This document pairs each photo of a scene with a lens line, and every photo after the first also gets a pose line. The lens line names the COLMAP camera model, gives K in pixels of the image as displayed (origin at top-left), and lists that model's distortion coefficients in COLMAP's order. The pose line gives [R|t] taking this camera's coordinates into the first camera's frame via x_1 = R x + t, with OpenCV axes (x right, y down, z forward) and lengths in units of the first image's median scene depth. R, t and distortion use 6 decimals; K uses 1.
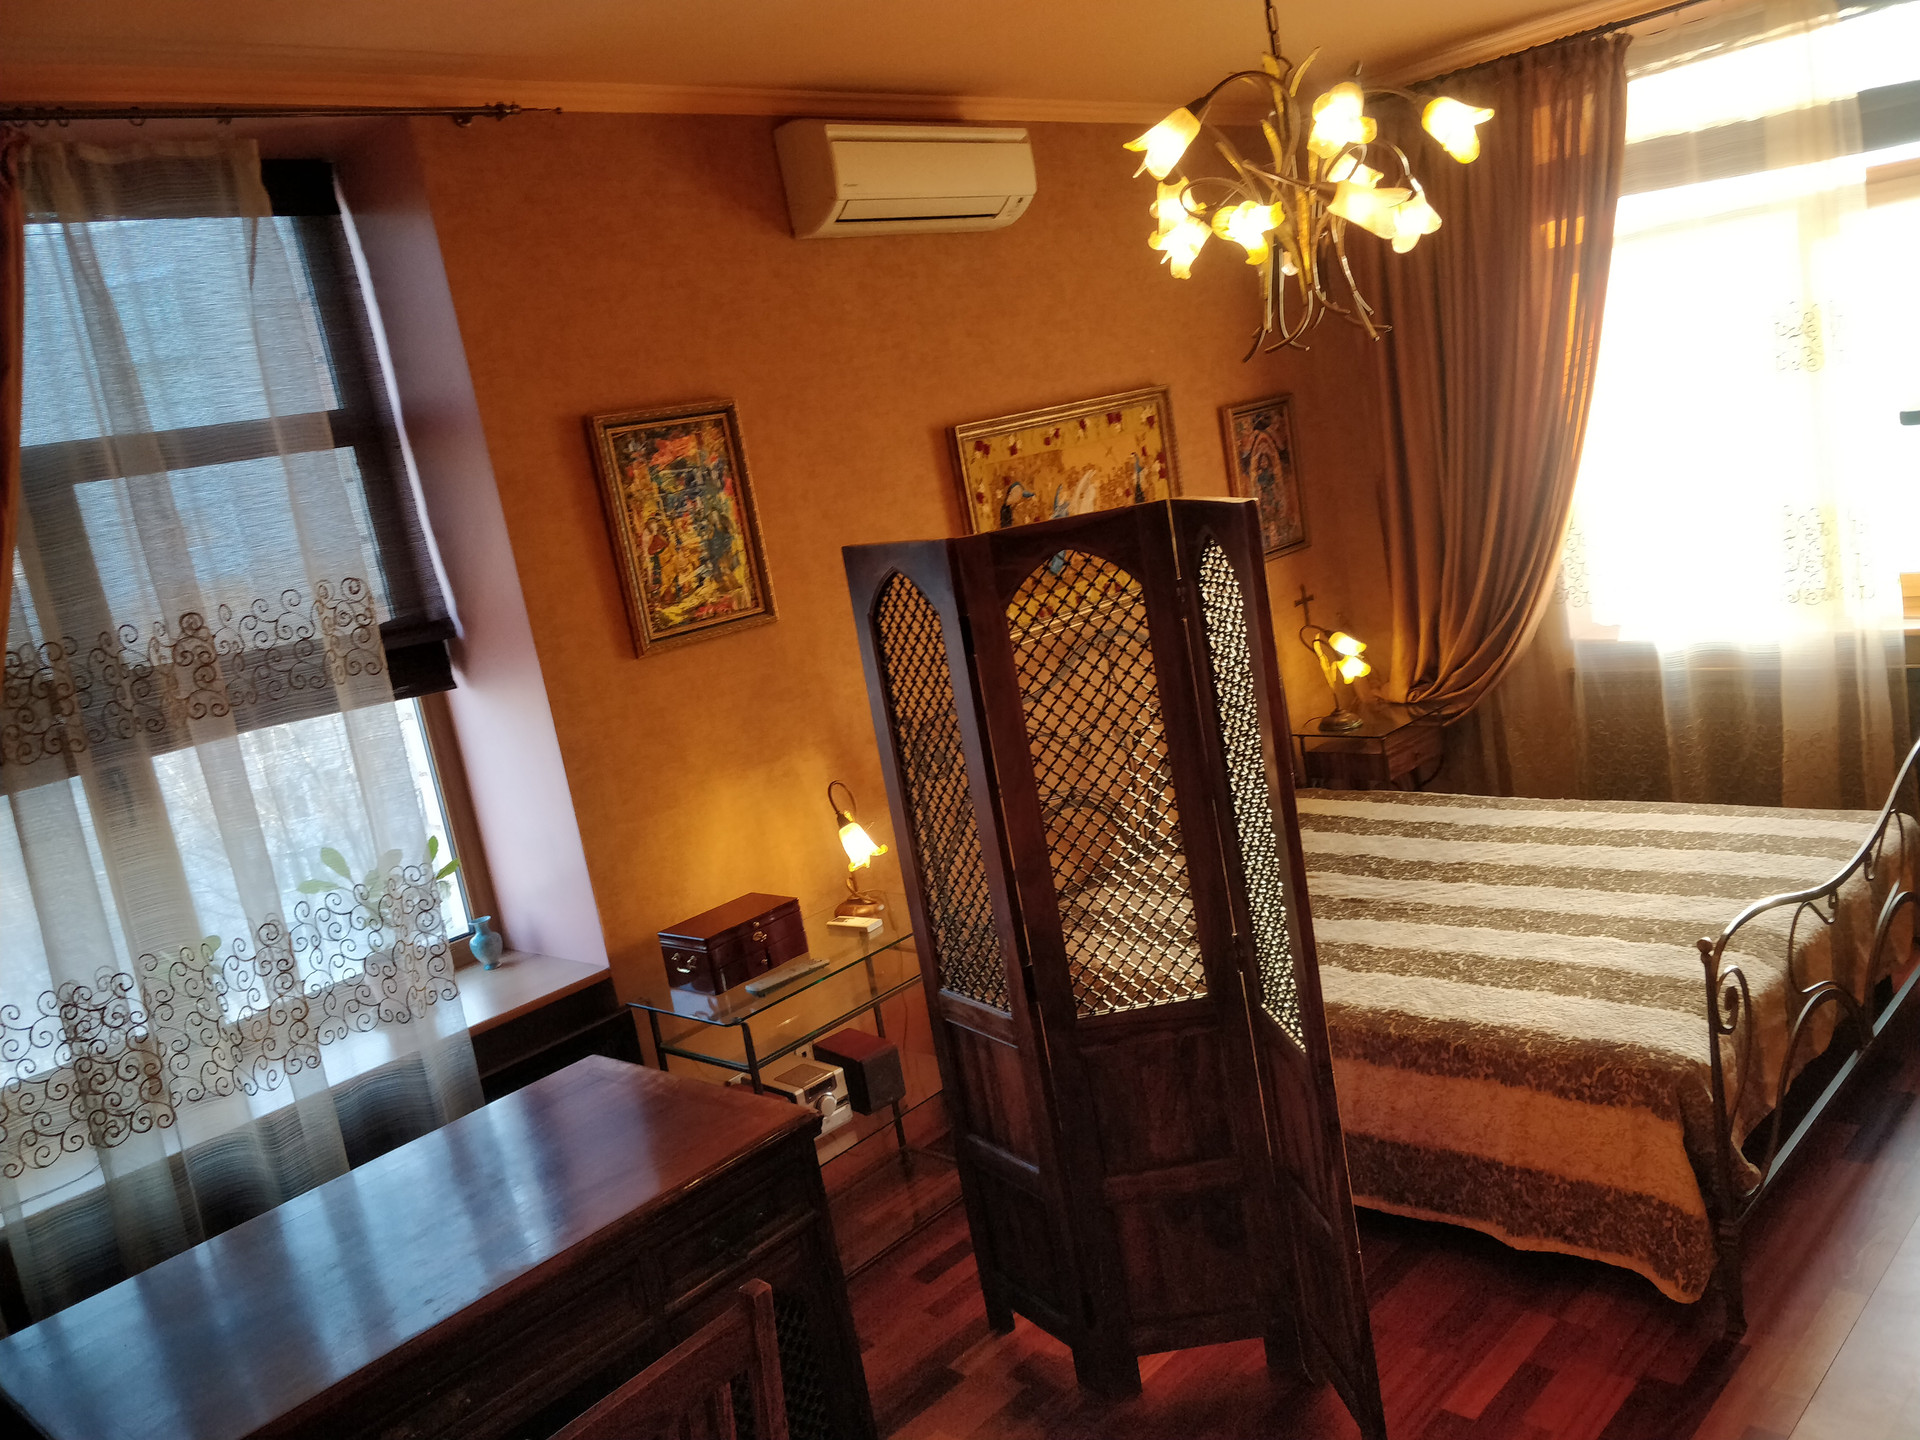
lens RADIAL K [[1572.1, 0, 958.5], [0, 1572.1, 722.9], [0, 0, 1]] dist [-0.012668, -0.011924]
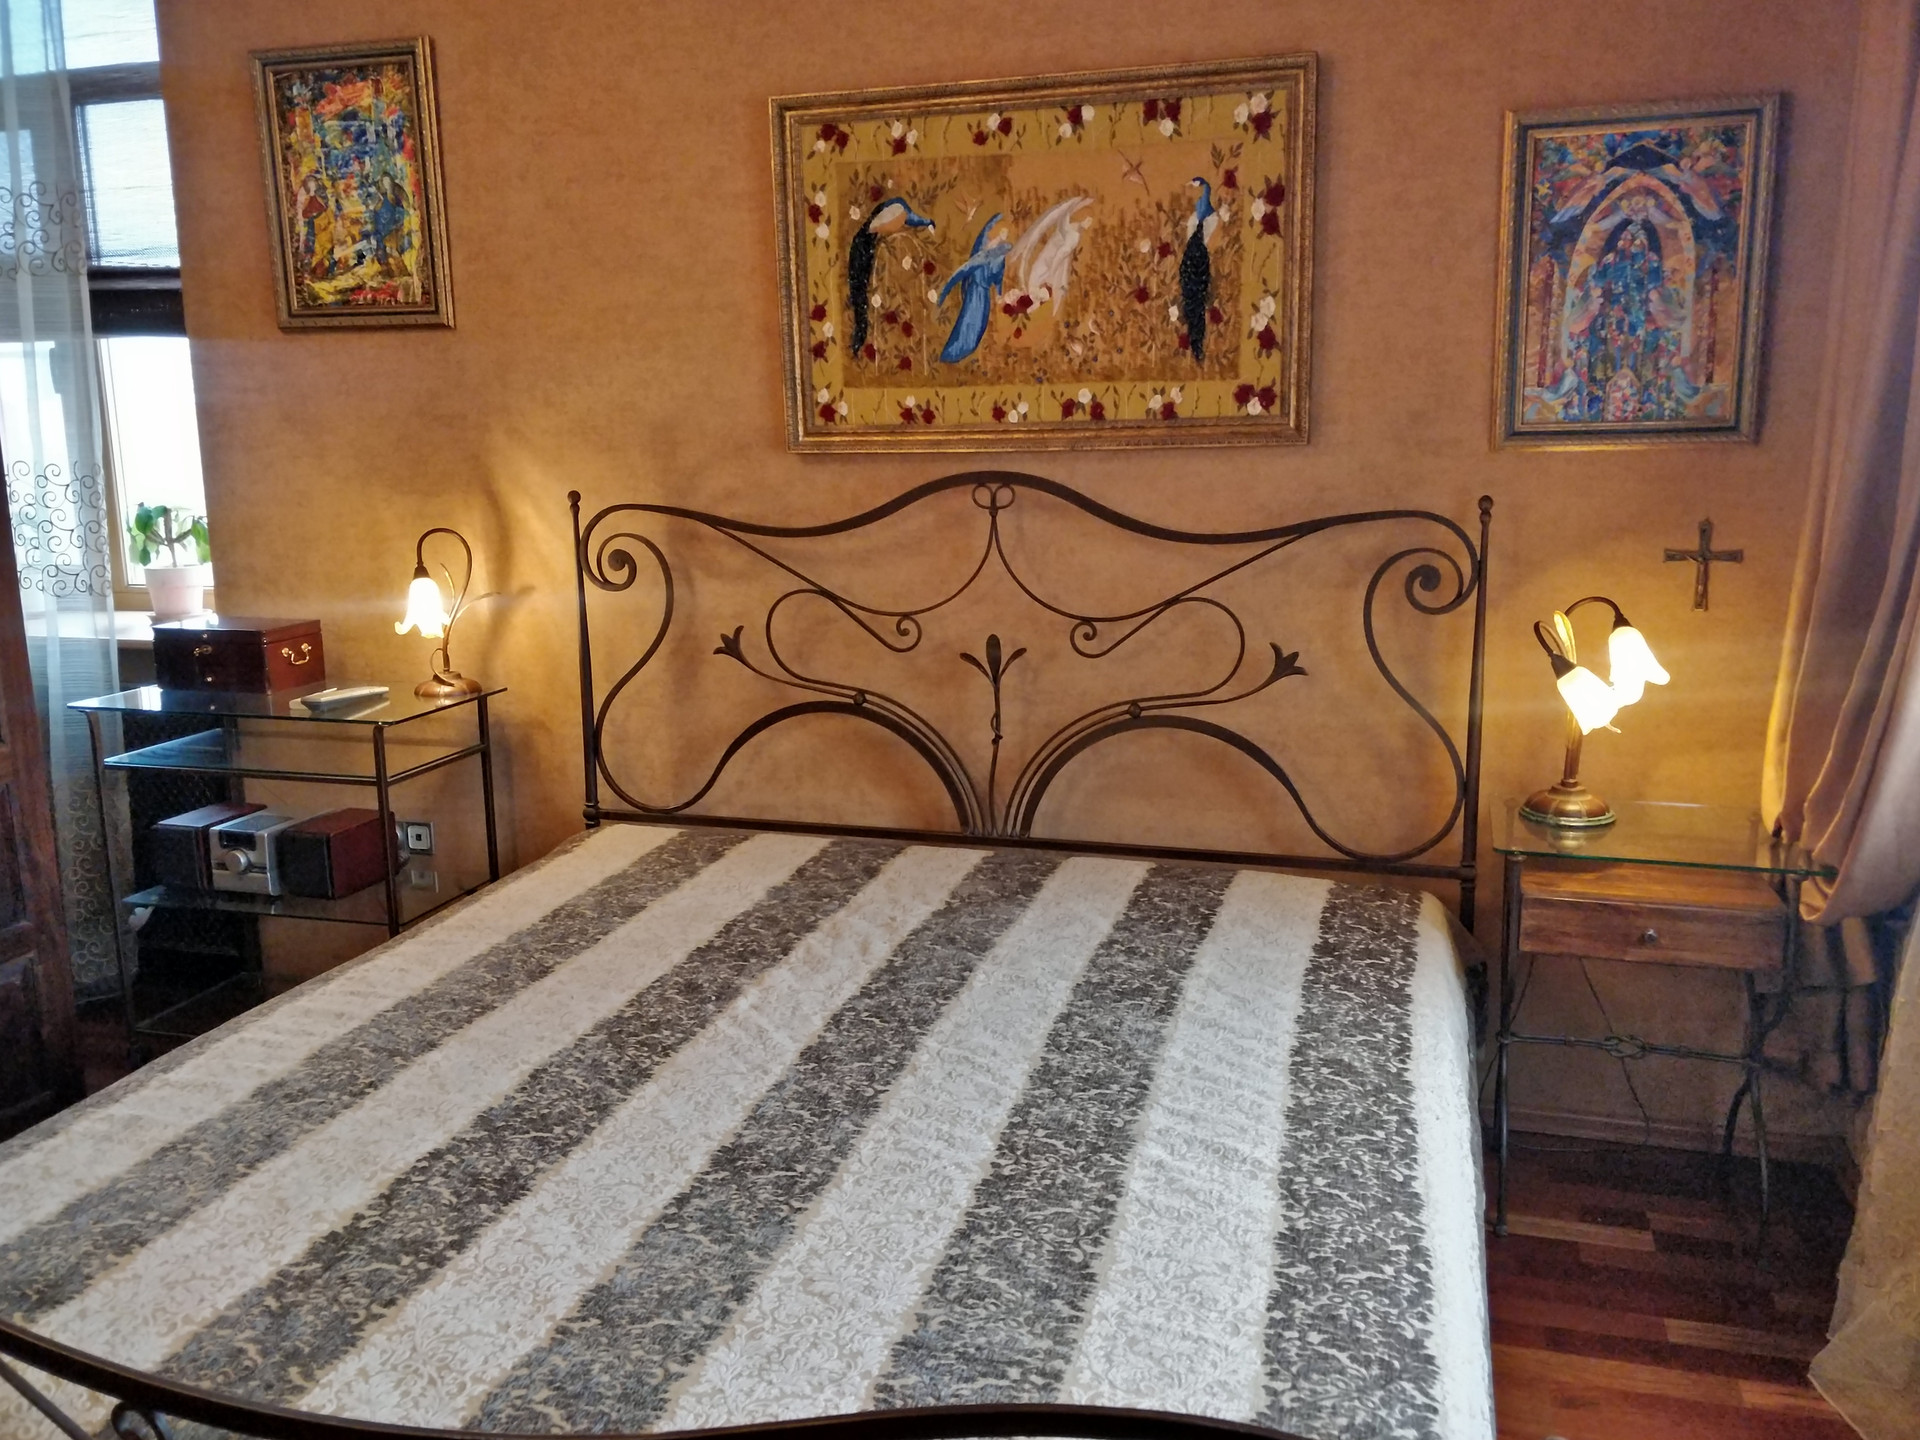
lens RADIAL K [[1572.1, 0, 958.1], [0, 1572.1, 721.7], [0, 0, 1]] dist [-0.012668, -0.011924]
pose [[0.474235, 0.335610, -0.813921, 0.768776], [-0.234403, 0.939254, 0.250714, -0.143556], [0.848620, 0.071888, 0.524095, 0.846333]]
